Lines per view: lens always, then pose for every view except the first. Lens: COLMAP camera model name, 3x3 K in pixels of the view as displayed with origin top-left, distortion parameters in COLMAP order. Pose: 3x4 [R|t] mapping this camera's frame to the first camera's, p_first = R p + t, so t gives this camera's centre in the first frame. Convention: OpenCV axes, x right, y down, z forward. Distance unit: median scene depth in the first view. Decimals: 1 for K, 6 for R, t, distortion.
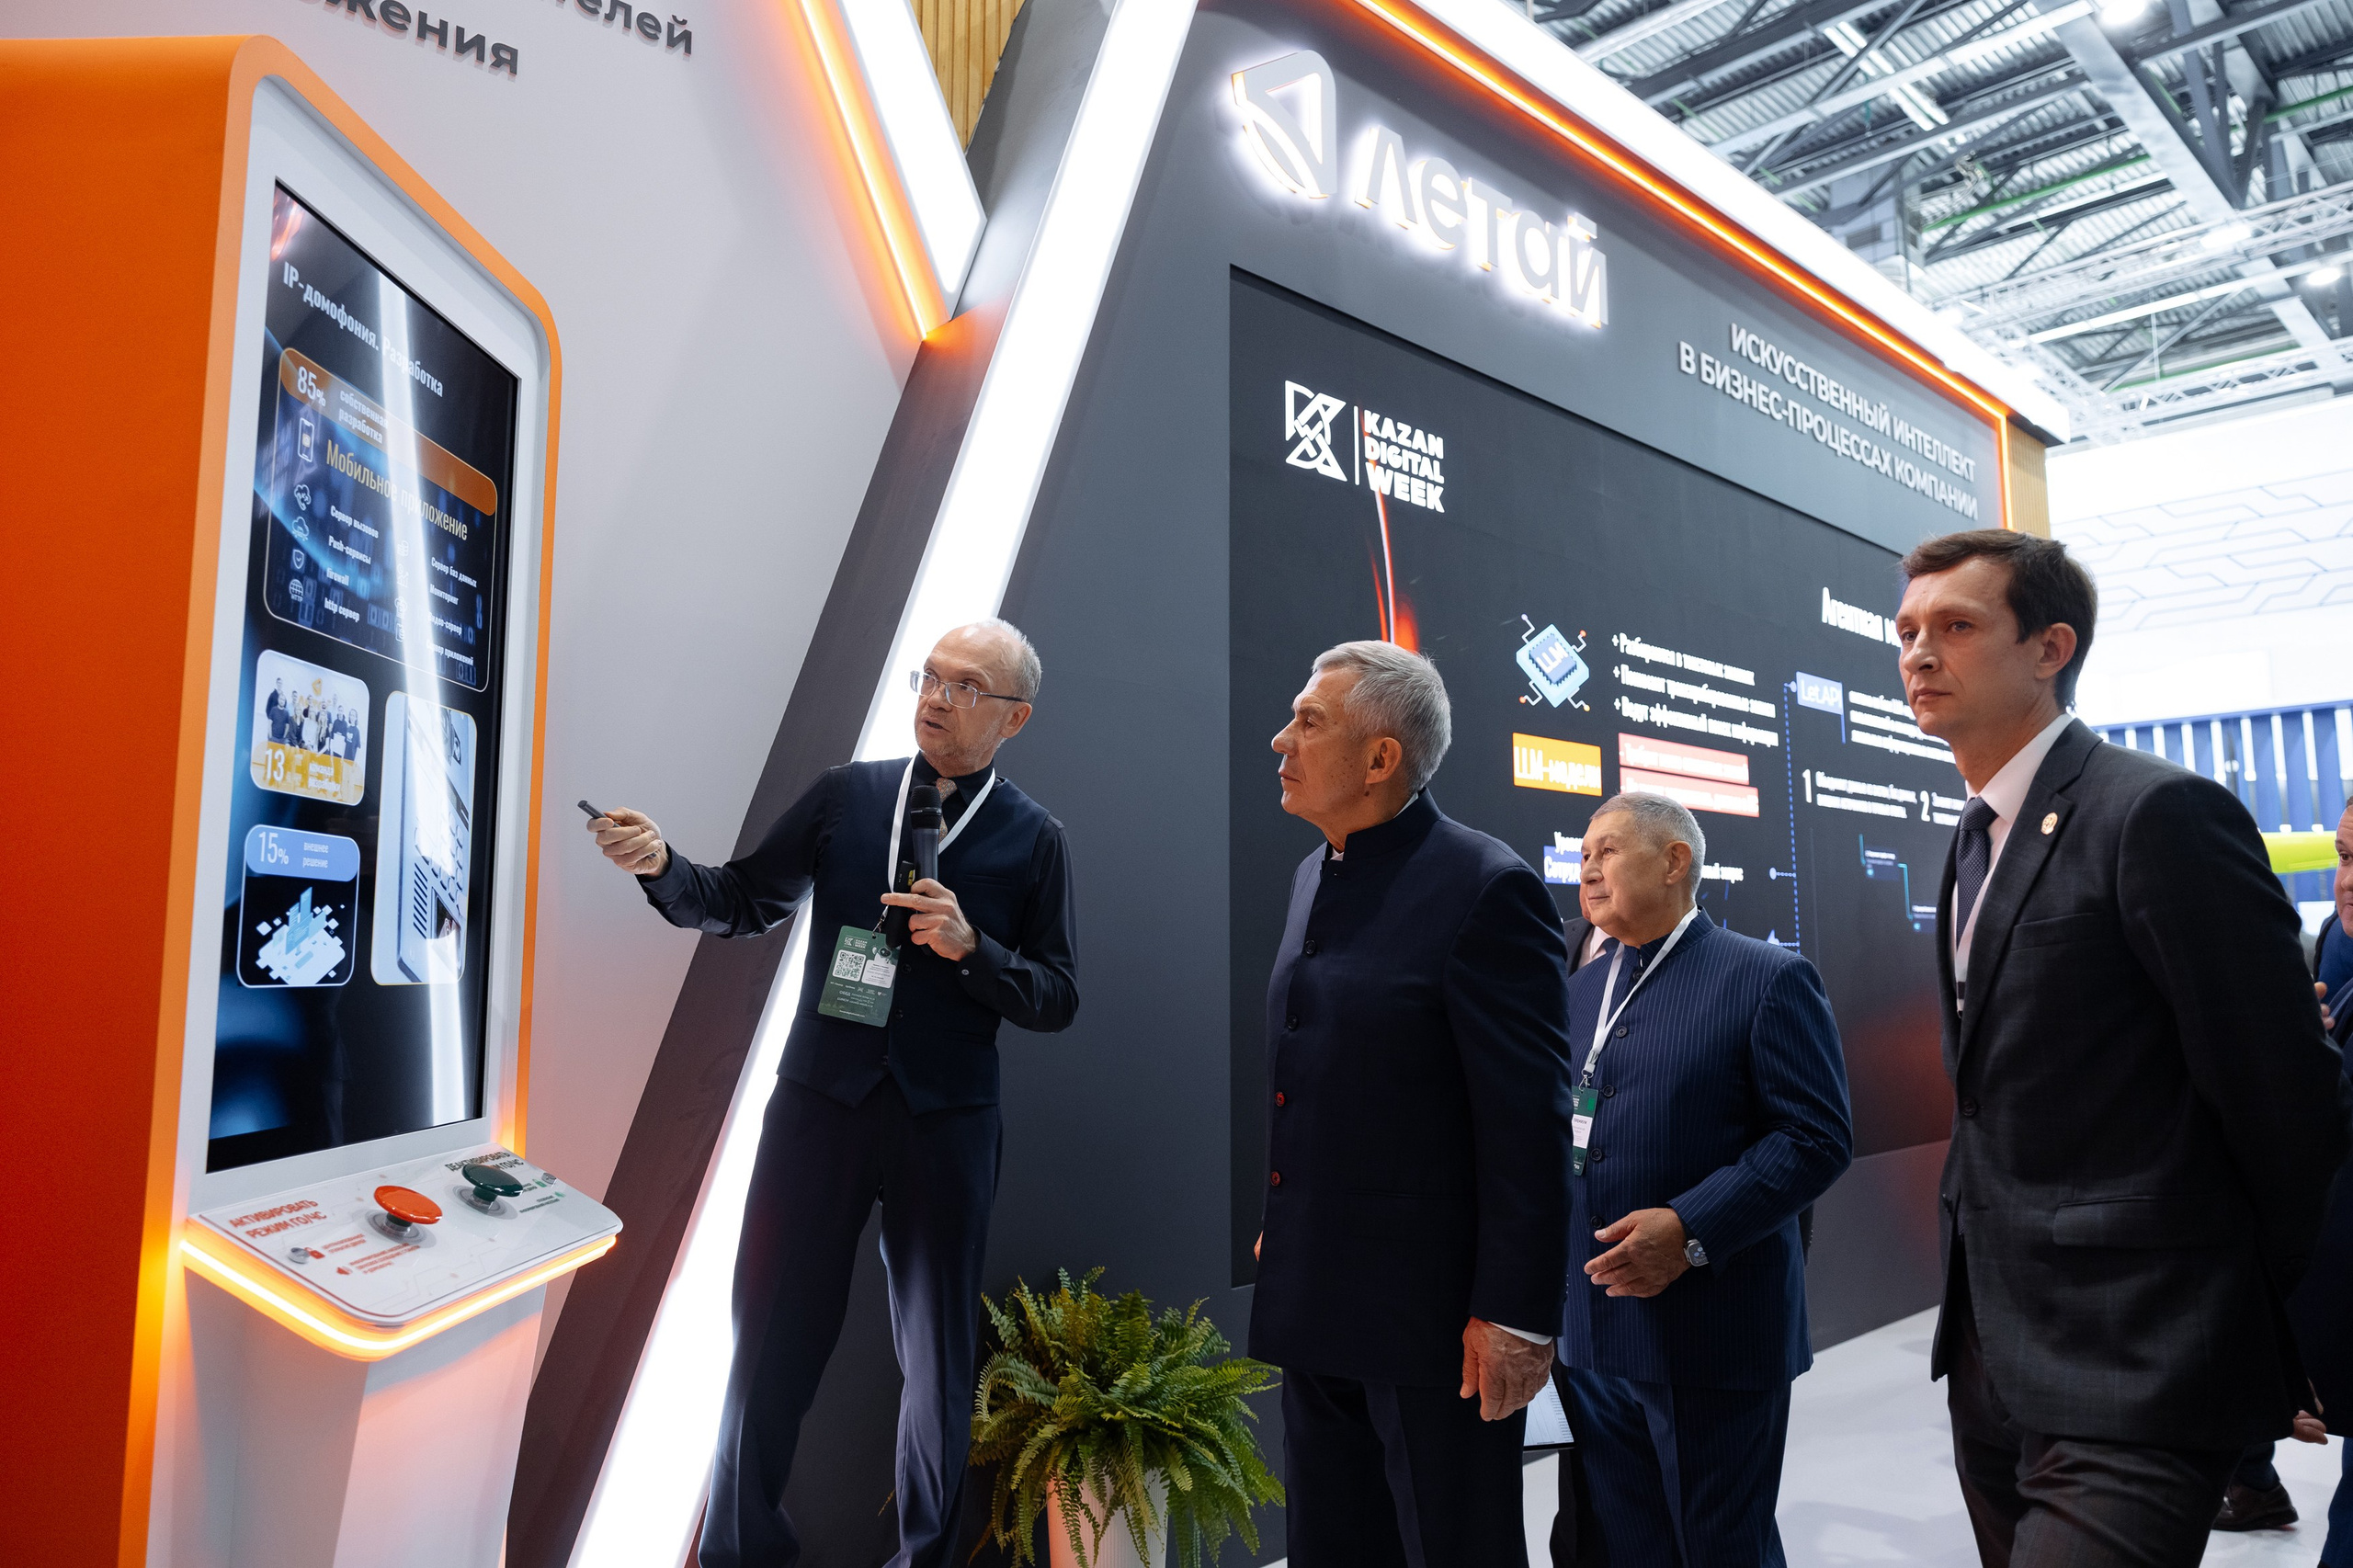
lens RADIAL K [[1582.5, 0, 1189.8], [0, 1582.5, 783.2], [0, 0, 1]] dist [0.005795, 0.009088]
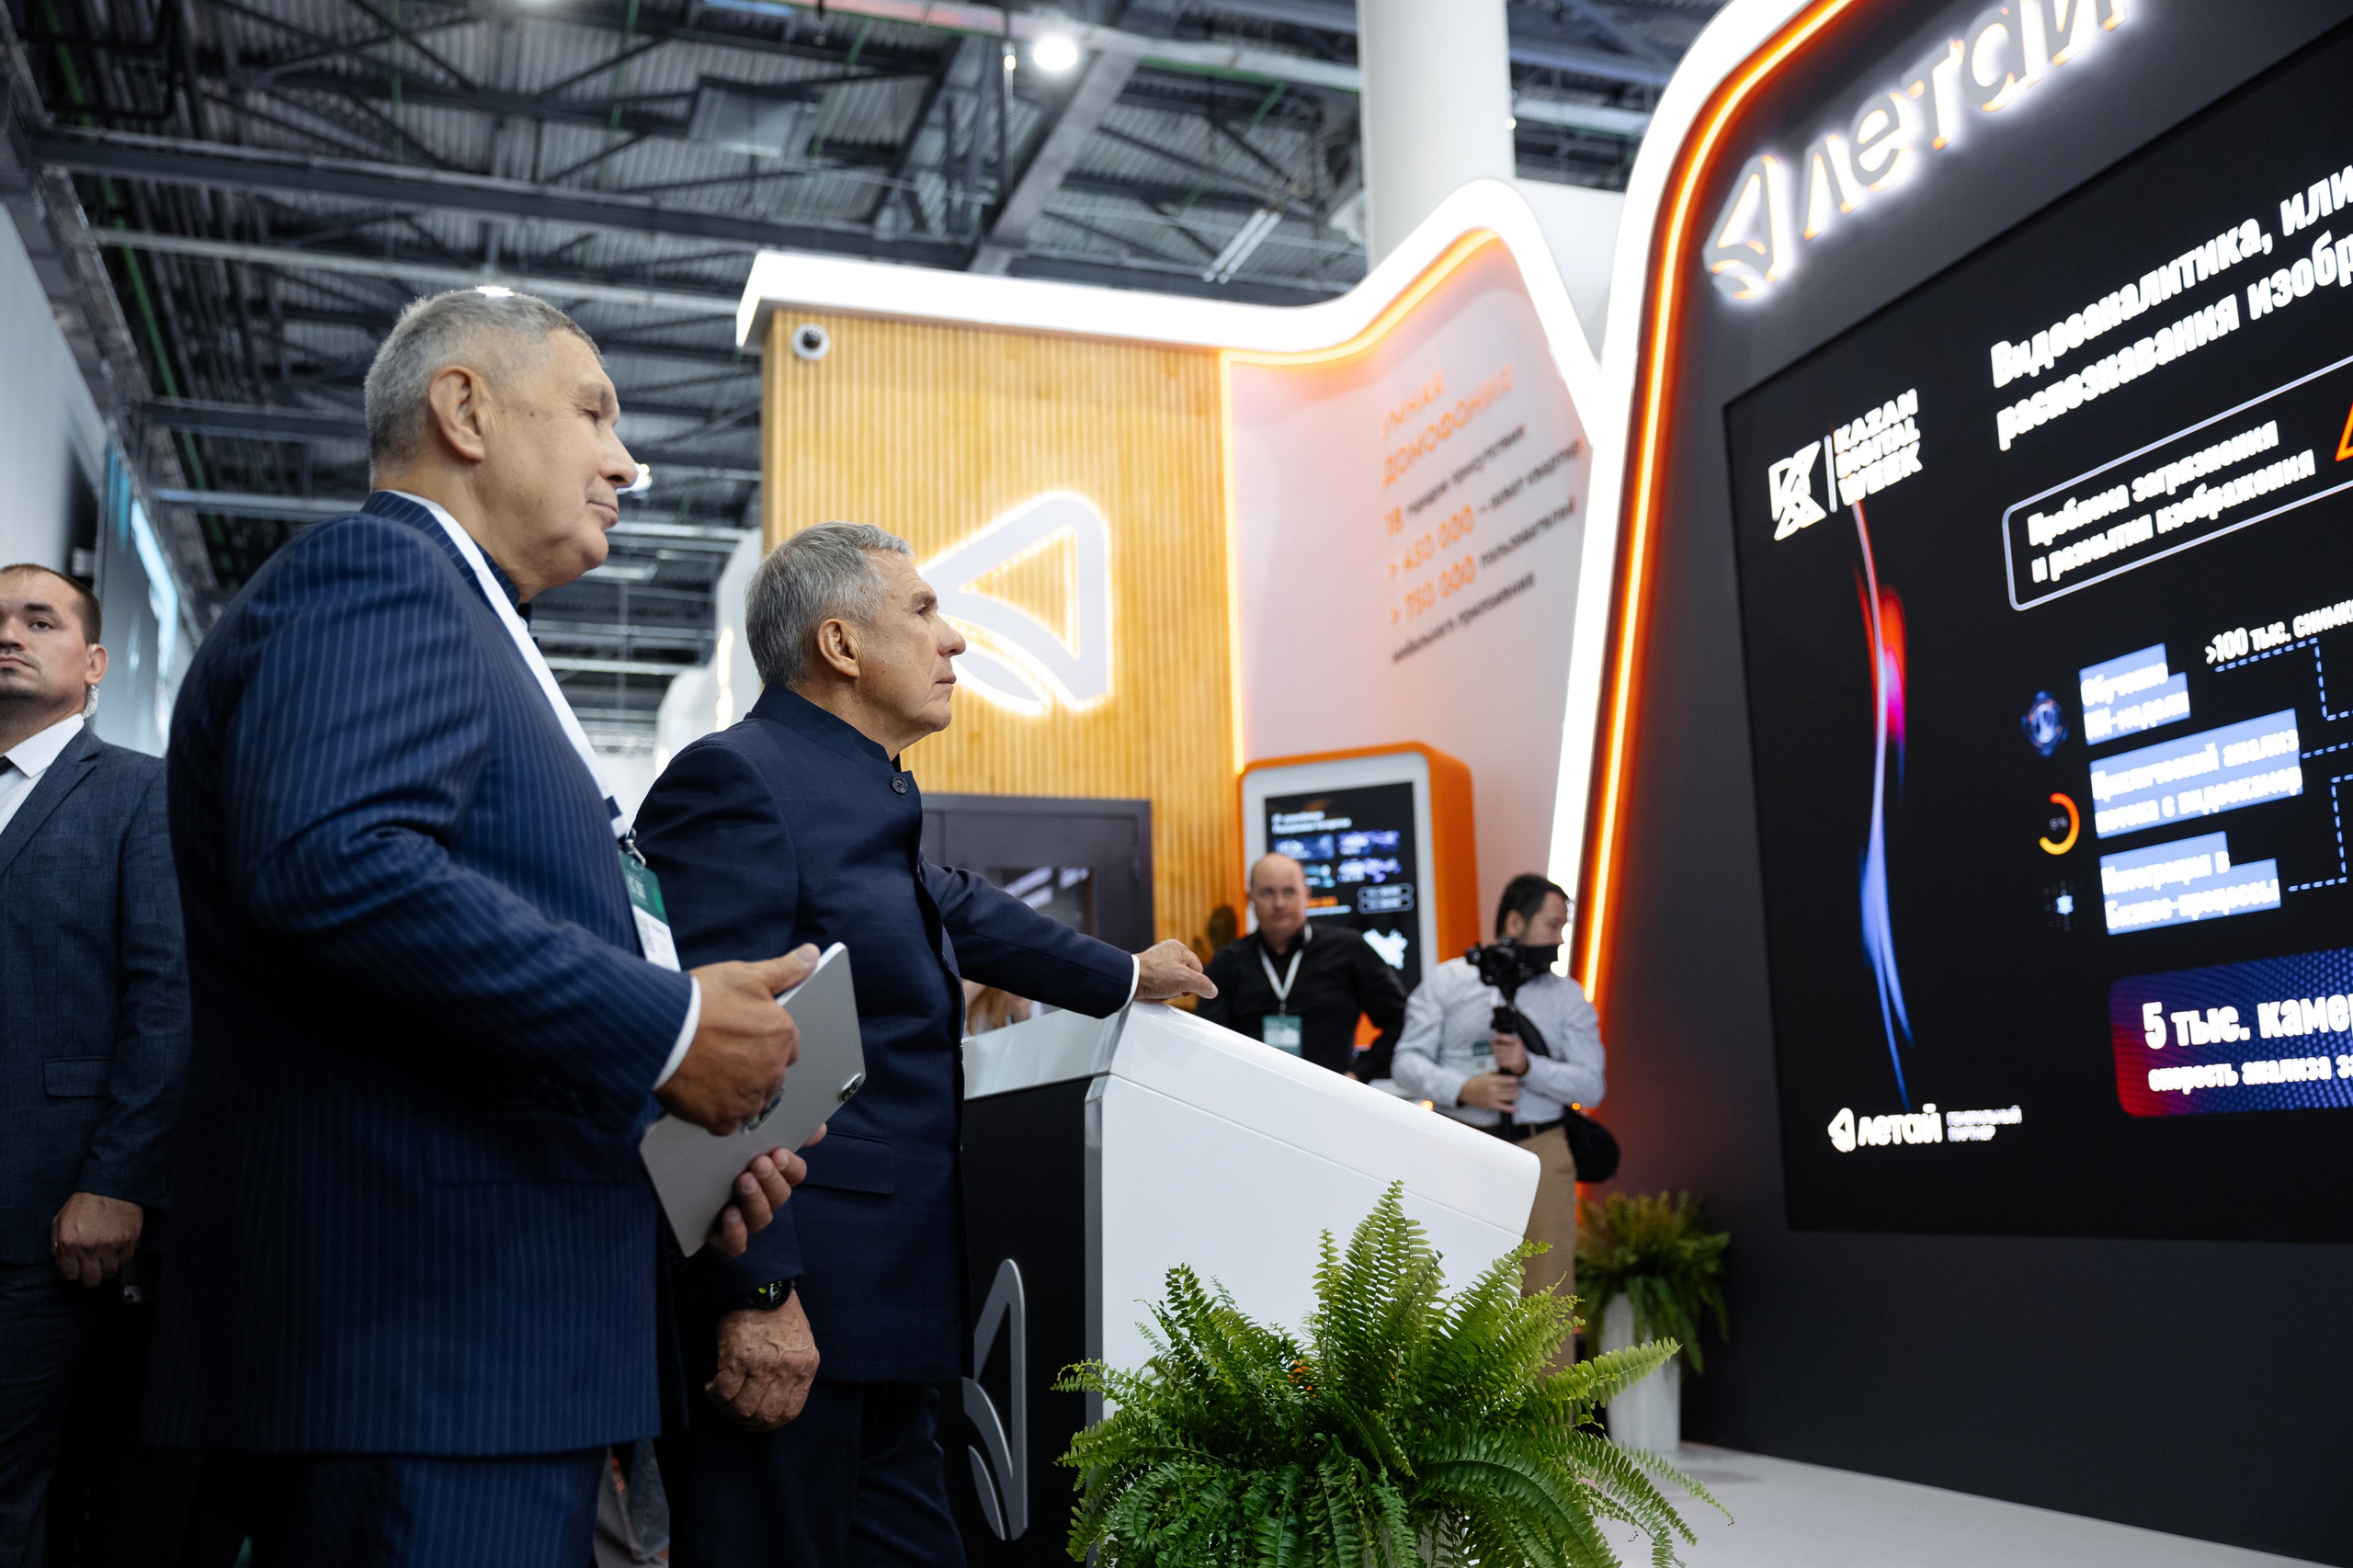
lens RADIAL K [[2151.9, 0, 1168.4], [0, 2151.9, 774.3], [0, 0, 1]] dist [-0.011838, 0.000000]
pose [[-0.431696, -0.159293, -0.887843, 1.497777], [0.122551, 0.964799, -0.232689, 0.258444], [0.893656, -0.209257, -0.396978, 1.105331]]
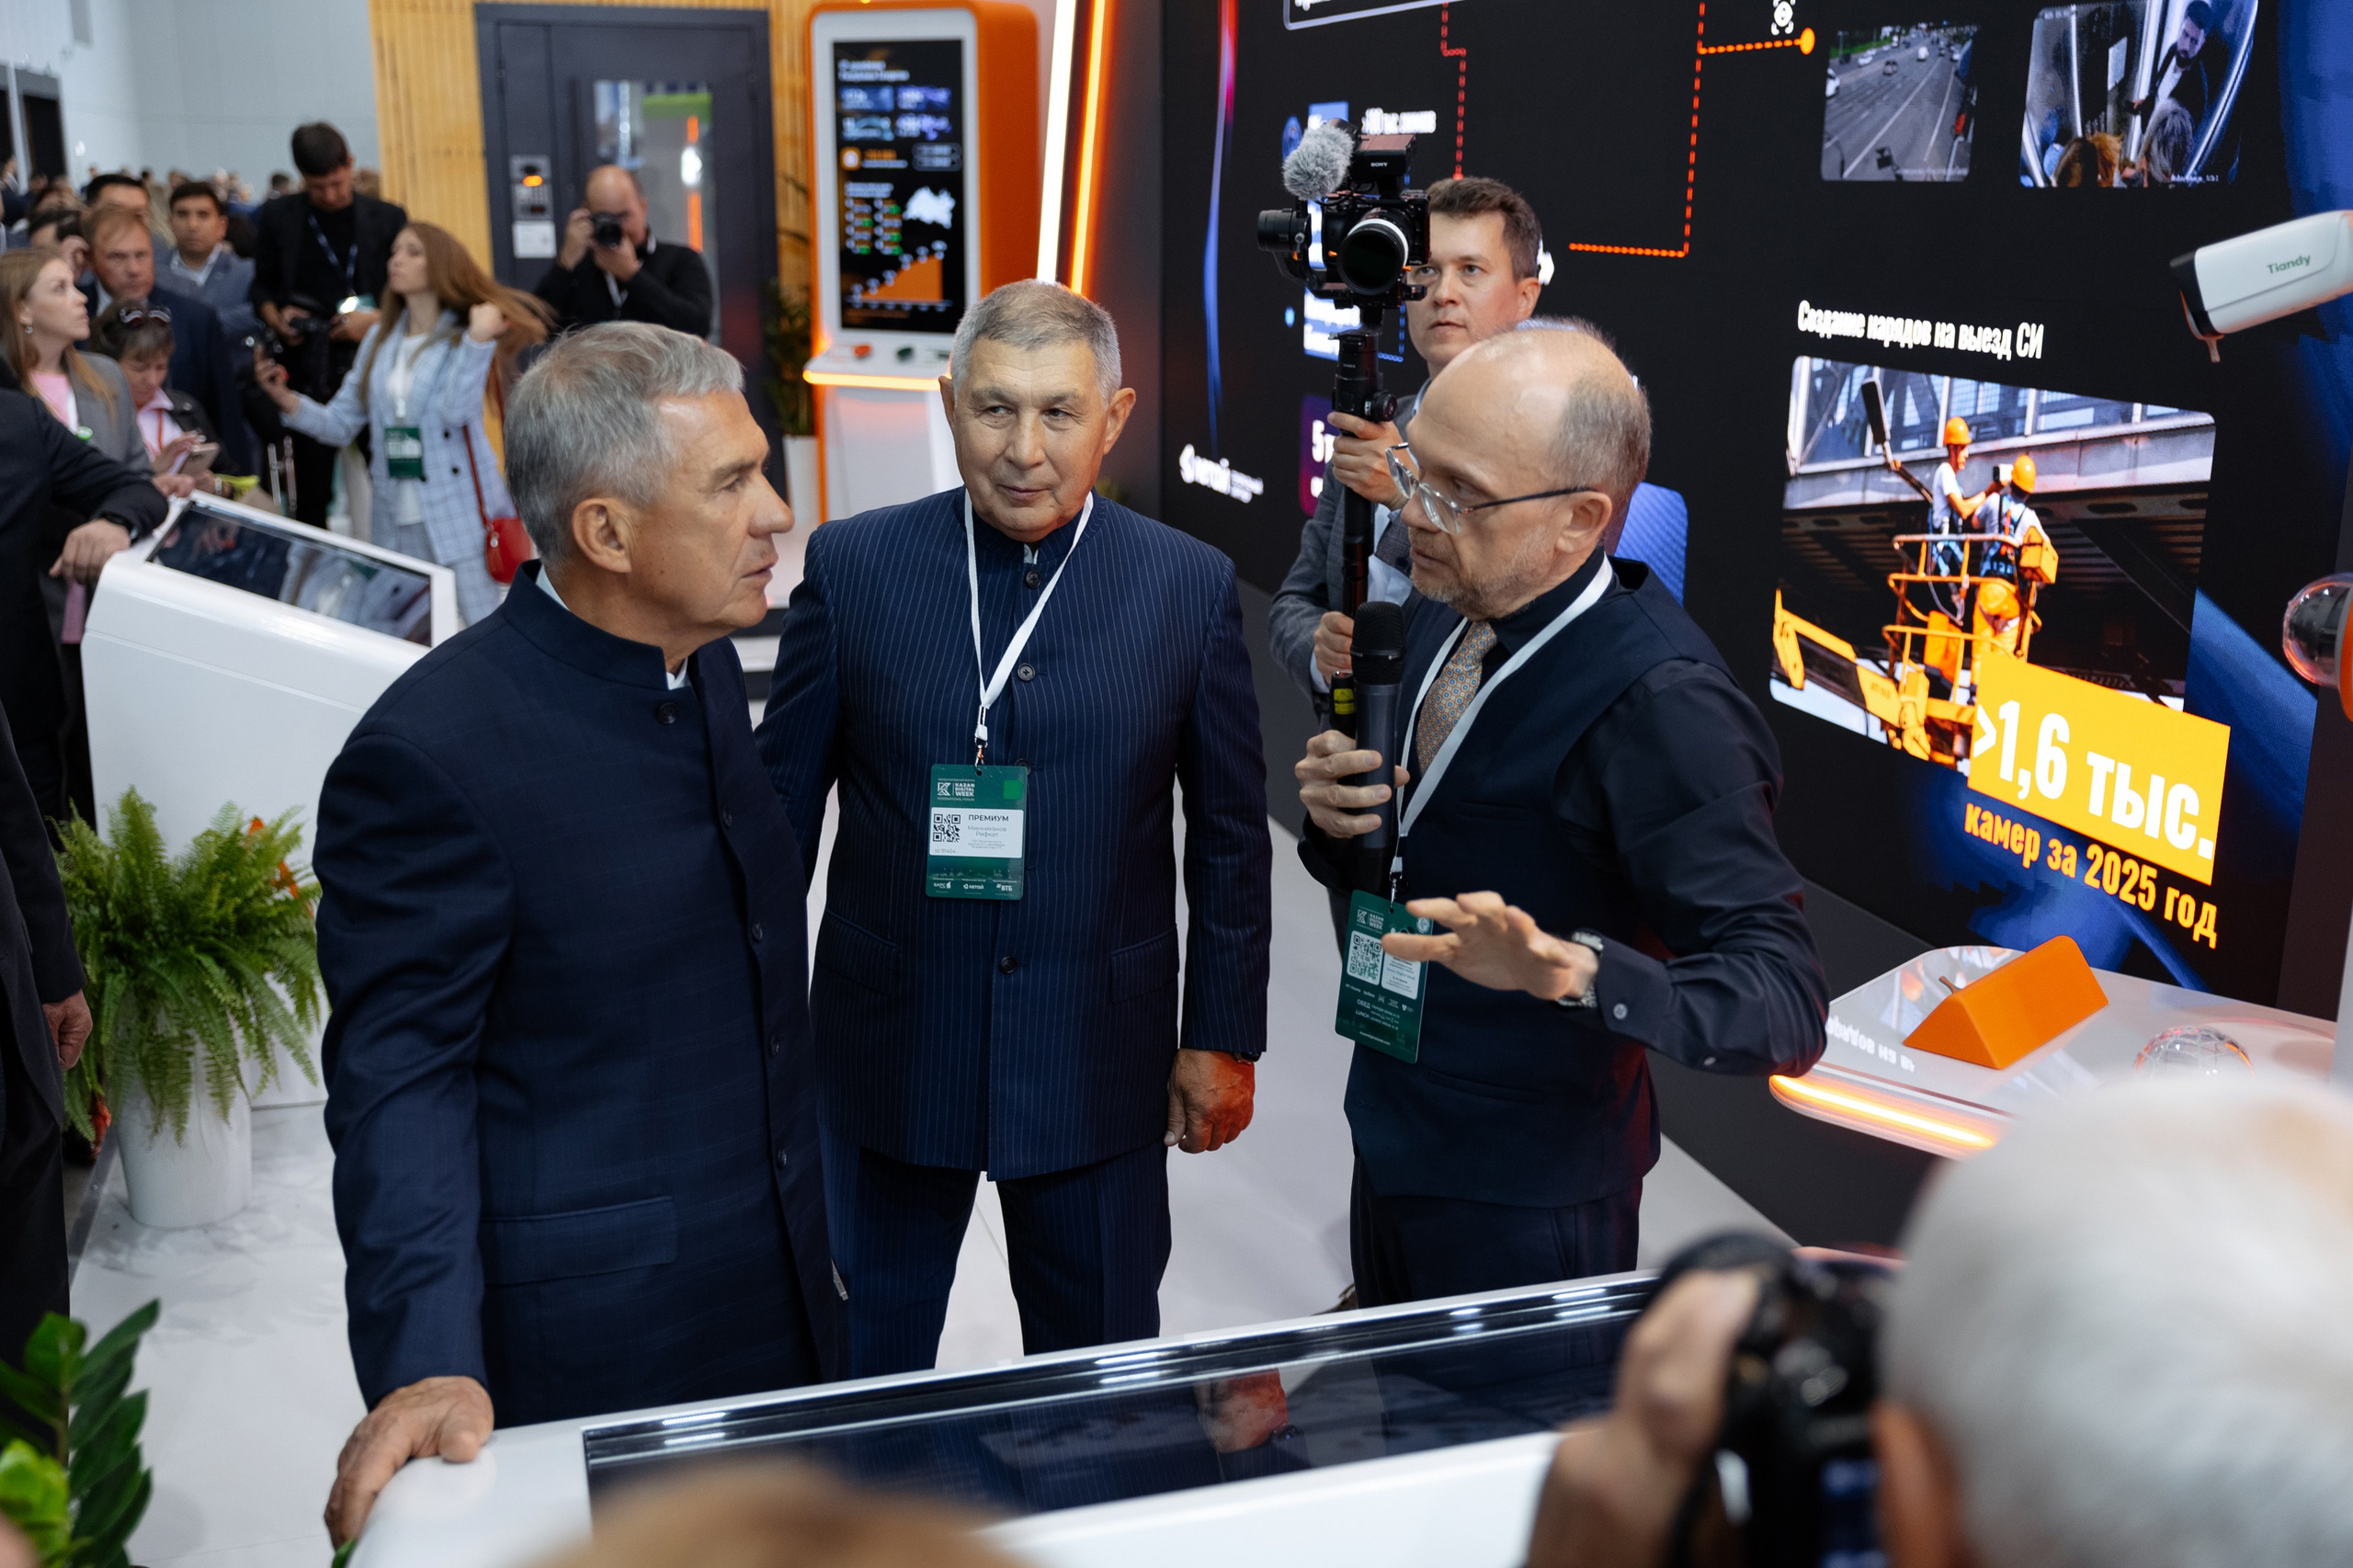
lens RADIAL K [[2360.4, 0, 1159.6], [0, 2360.4, 754.0], [0, 0, 1]] dist [0.016835, 0.000000]
pose [[-0.468785, 0.206175, -0.858914, 1.565581], [0.087904, 0.978440, 0.186890, 0.096761], [0.878928, 0.012109, -0.476801, 1.689743]]
